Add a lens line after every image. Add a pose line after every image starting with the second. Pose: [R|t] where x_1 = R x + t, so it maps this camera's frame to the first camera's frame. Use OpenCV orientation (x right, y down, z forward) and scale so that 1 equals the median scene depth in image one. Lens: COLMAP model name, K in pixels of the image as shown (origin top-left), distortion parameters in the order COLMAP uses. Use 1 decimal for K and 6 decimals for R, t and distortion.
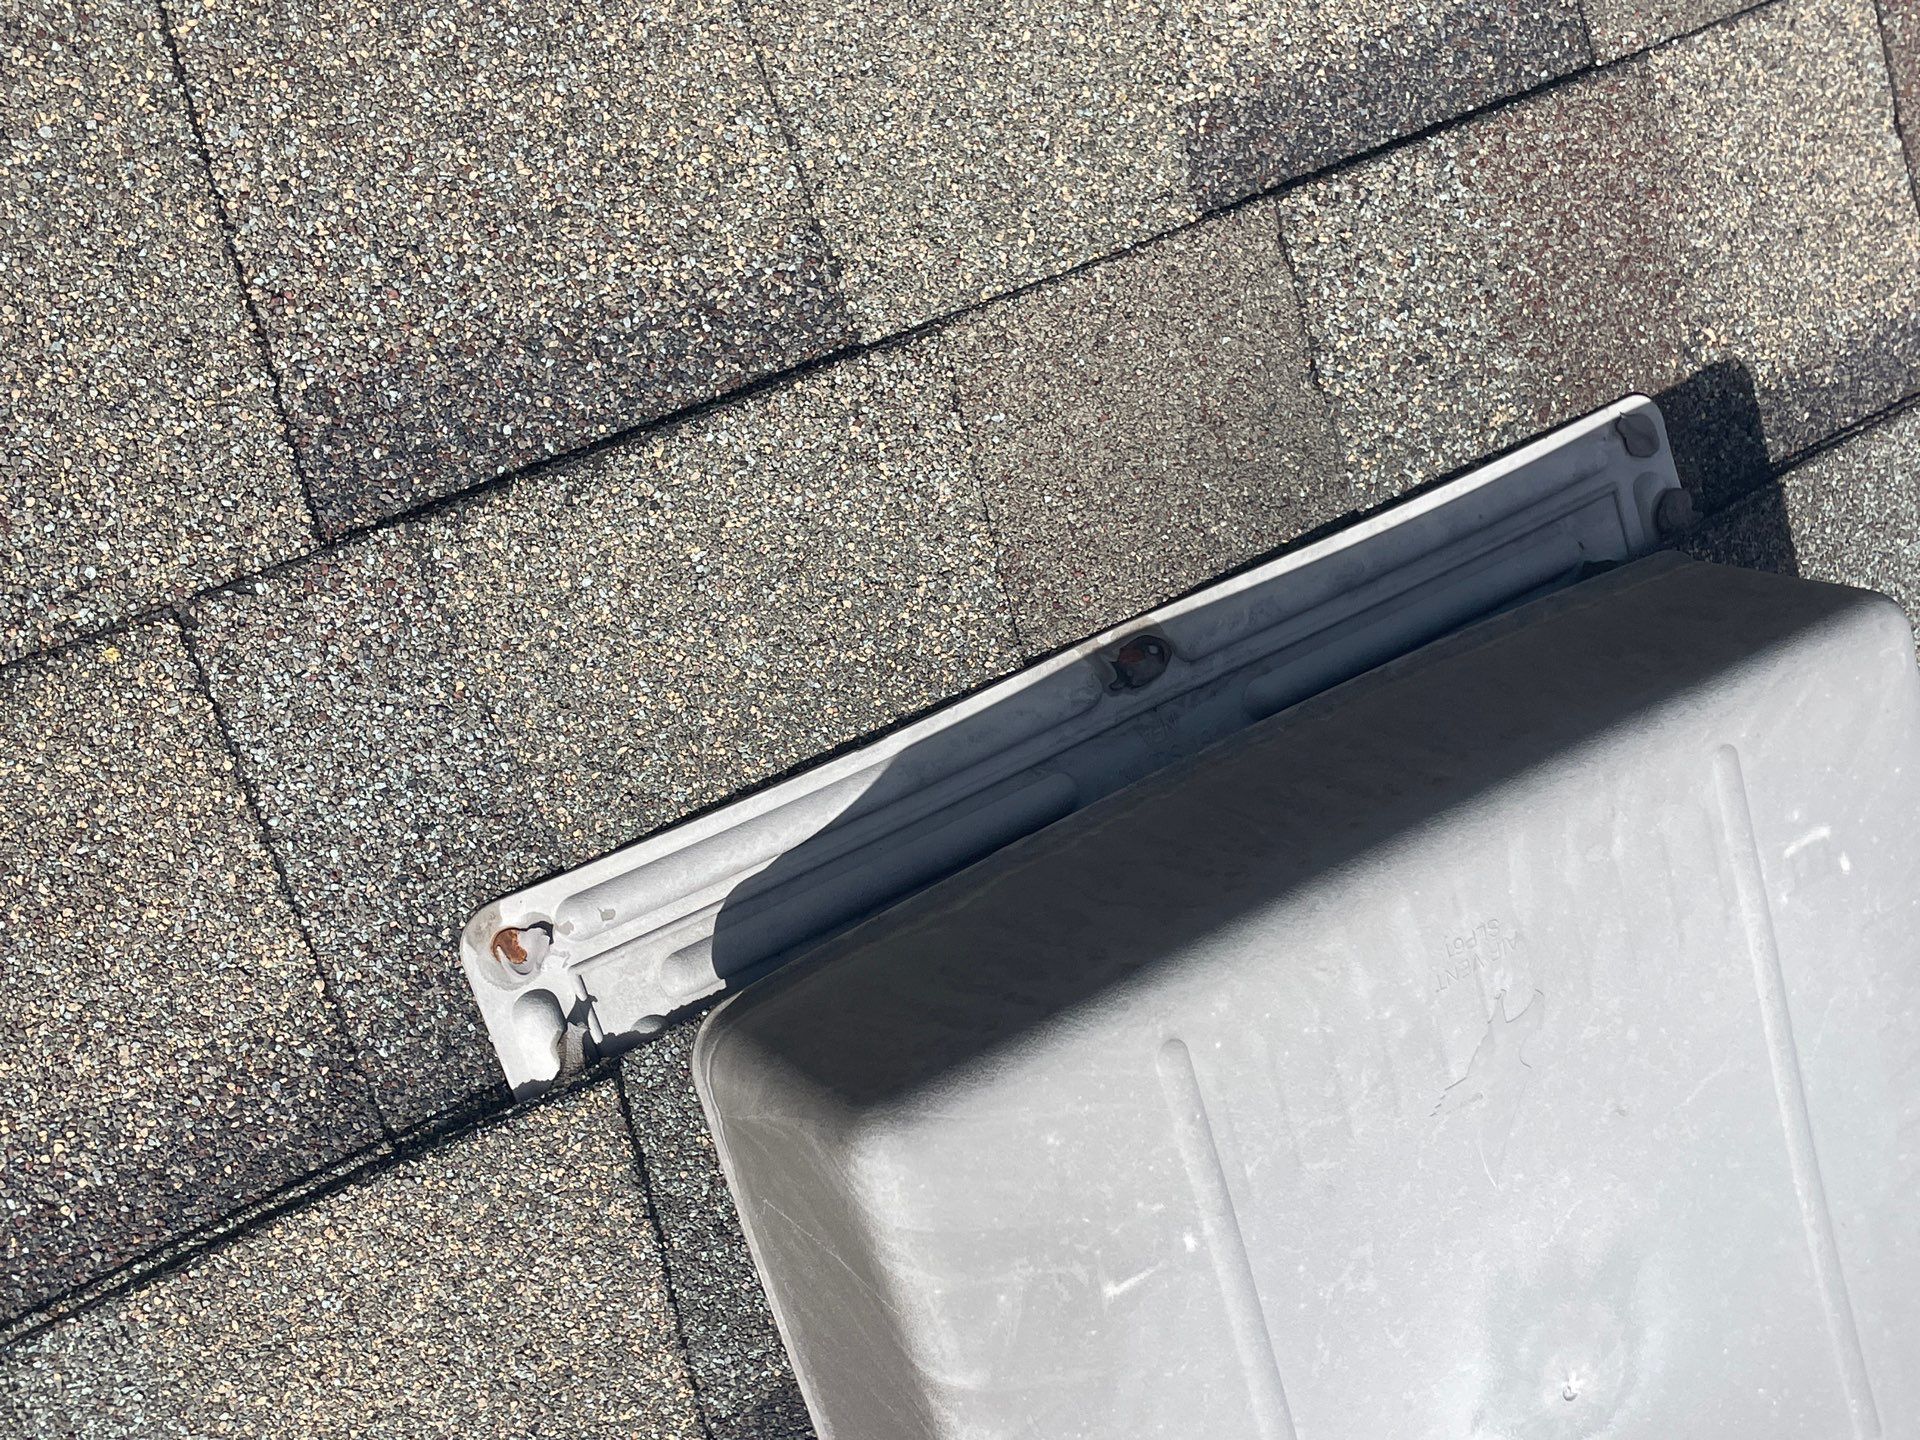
lens RADIAL K [[2273.1, 0, 960.0], [0, 2273.1, 720.0], [0, 0, 1]] dist [0.120077, -0.251012]
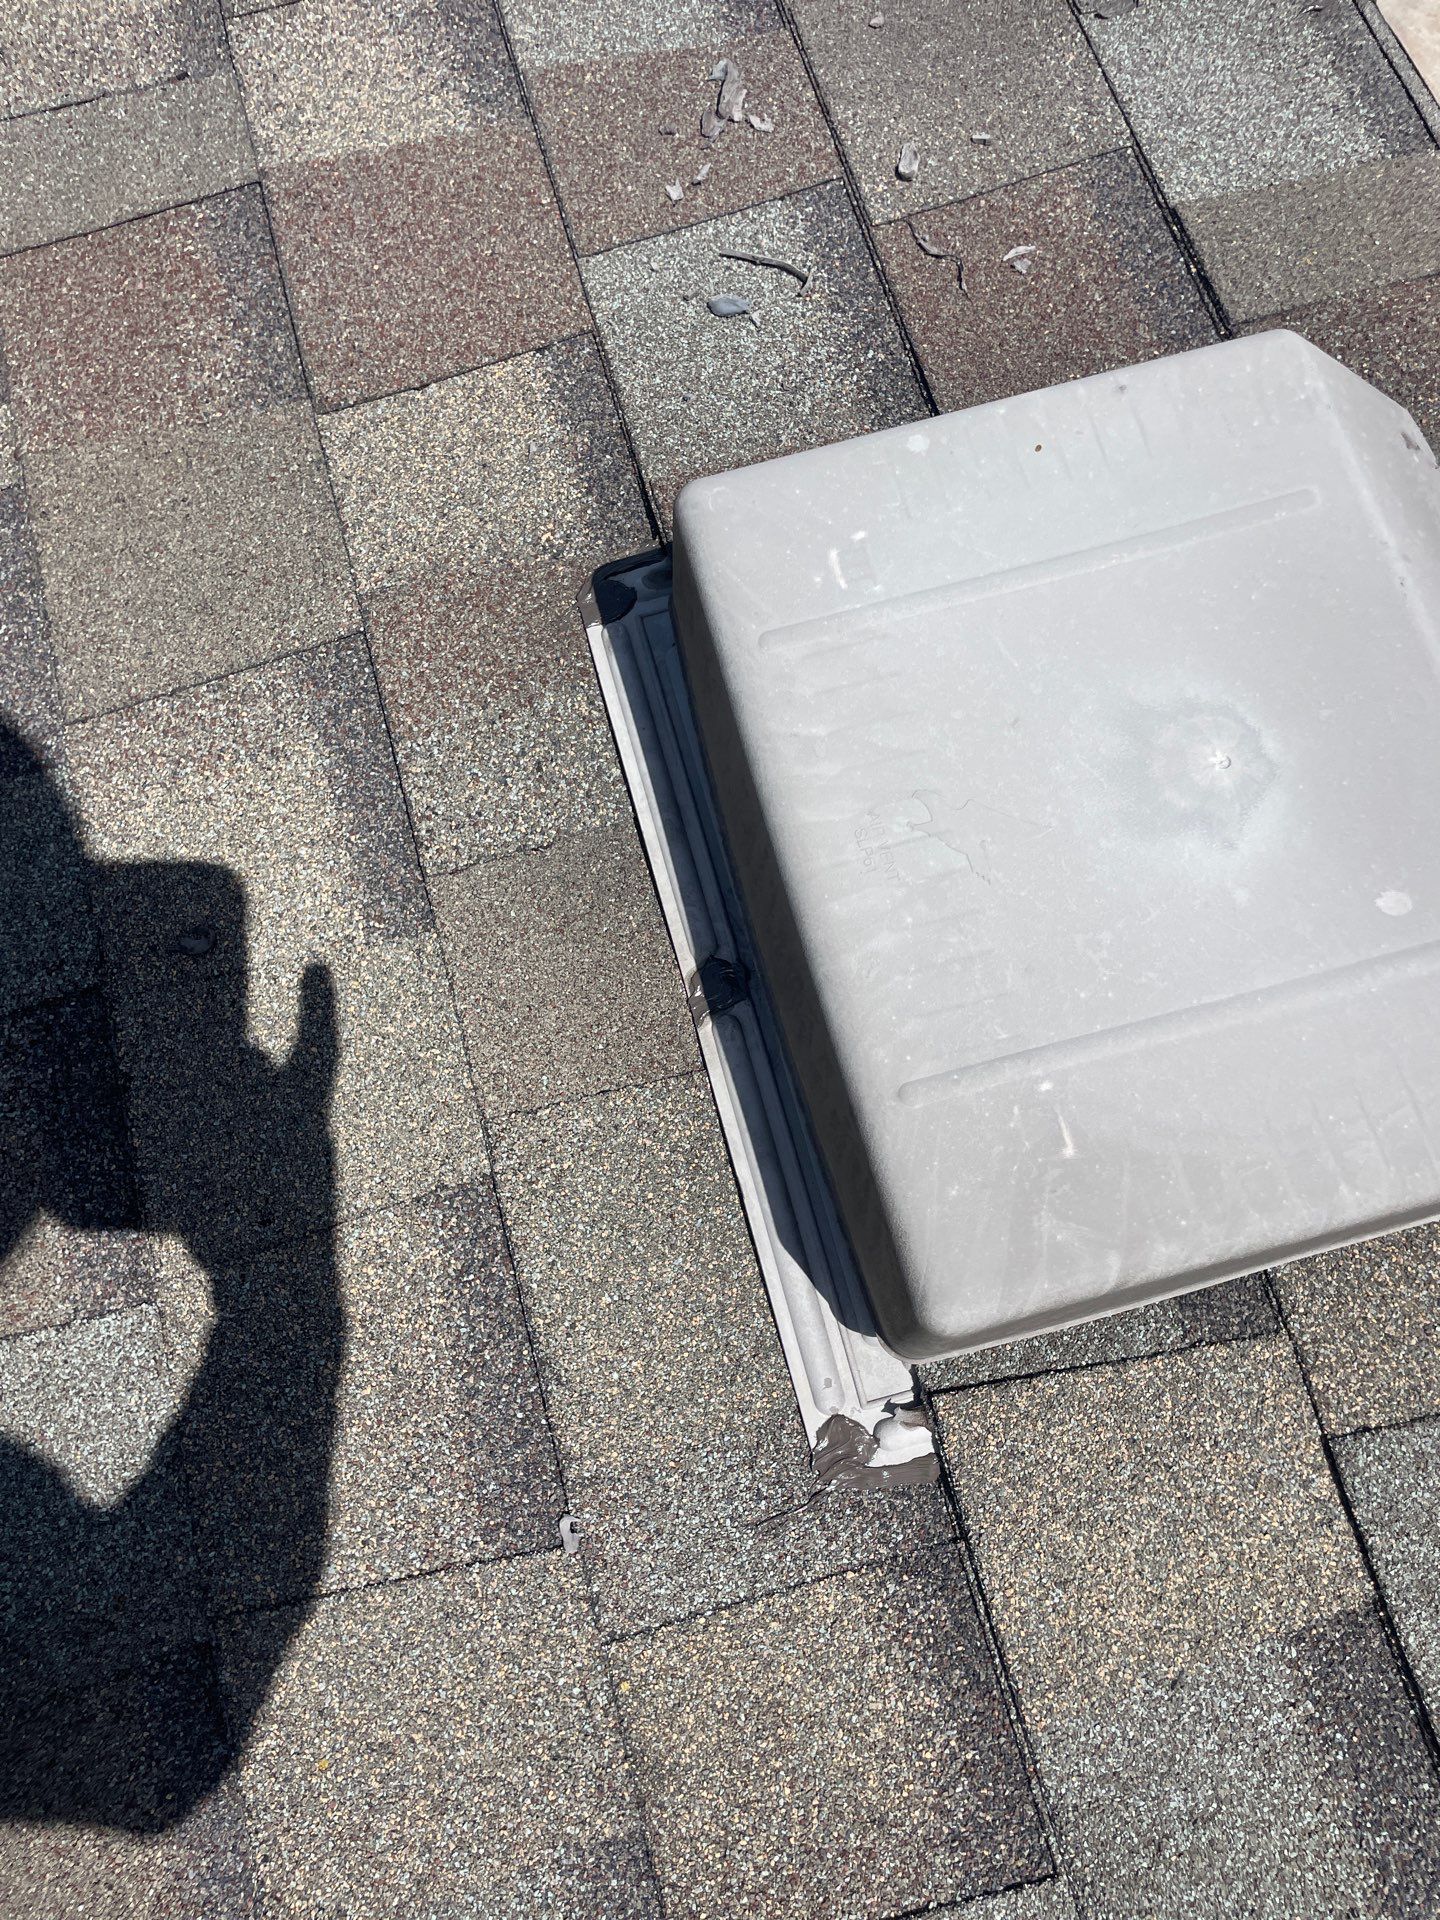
lens RADIAL K [[1461.4, 0, 720.0], [0, 1461.4, 960.0], [0, 0, 1]] dist [0.078871, -0.119763]
pose [[0.041393, -0.978719, -0.200986, 0.341602], [0.980630, 0.078340, -0.179521, 0.178659], [0.191446, -0.189662, 0.963004, 0.078585]]
